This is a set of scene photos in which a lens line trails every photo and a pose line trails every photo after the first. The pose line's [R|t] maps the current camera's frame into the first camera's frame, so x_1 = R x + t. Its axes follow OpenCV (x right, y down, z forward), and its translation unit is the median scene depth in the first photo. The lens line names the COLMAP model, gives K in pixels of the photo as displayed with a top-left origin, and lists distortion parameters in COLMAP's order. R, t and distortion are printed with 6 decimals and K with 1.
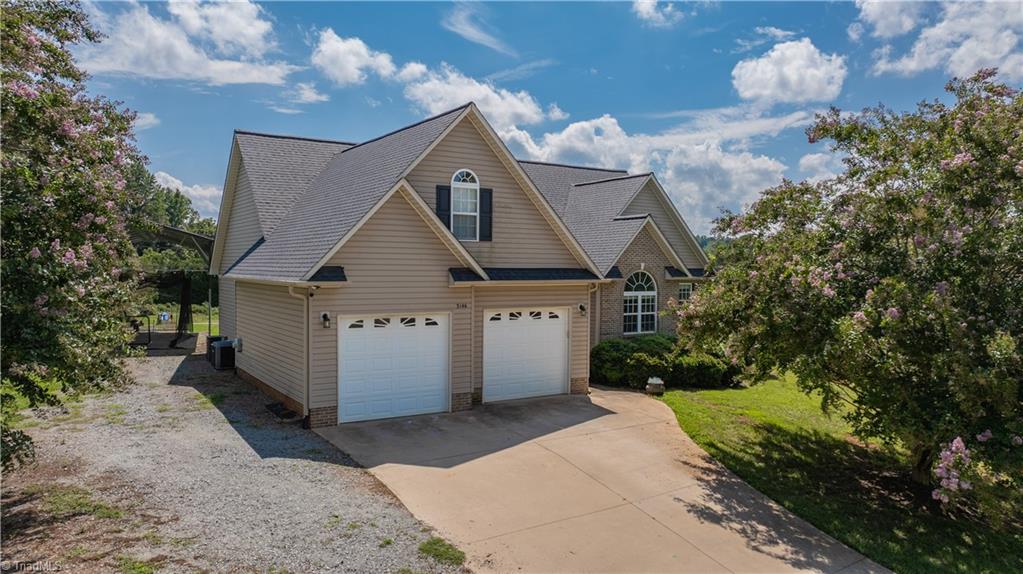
lens RADIAL K [[728.4, 0, 511.5], [0, 728.4, 287.0], [0, 0, 1]] dist [-0.009097, -0.003347]
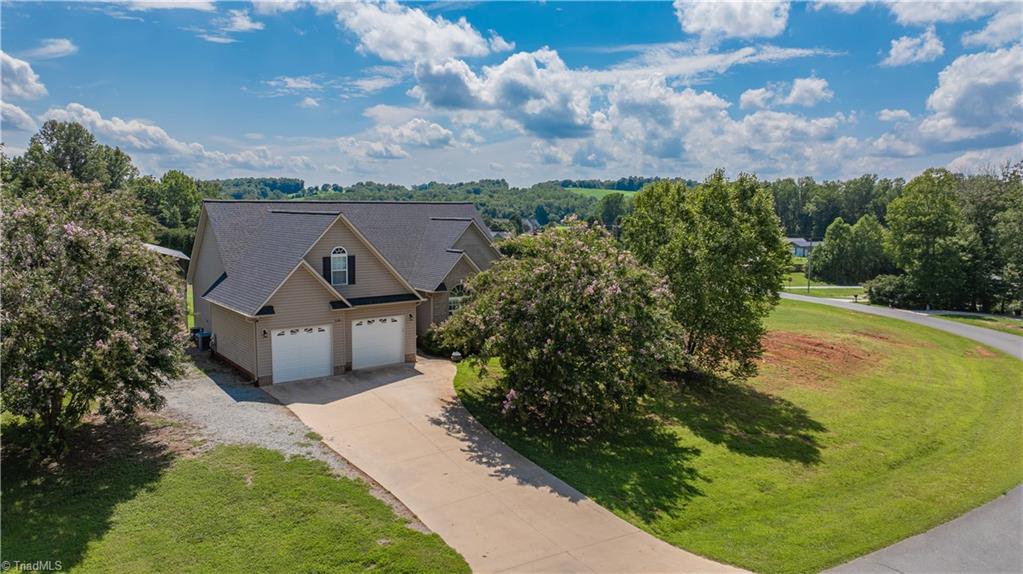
lens RADIAL K [[728.4, 0, 511.5], [0, 728.4, 287.0], [0, 0, 1]] dist [-0.009097, -0.003347]
pose [[0.997159, -0.009510, 0.074726, 0.262383], [0.002942, 0.996159, 0.087512, -0.244805], [-0.075271, -0.087043, 0.993357, -0.990344]]
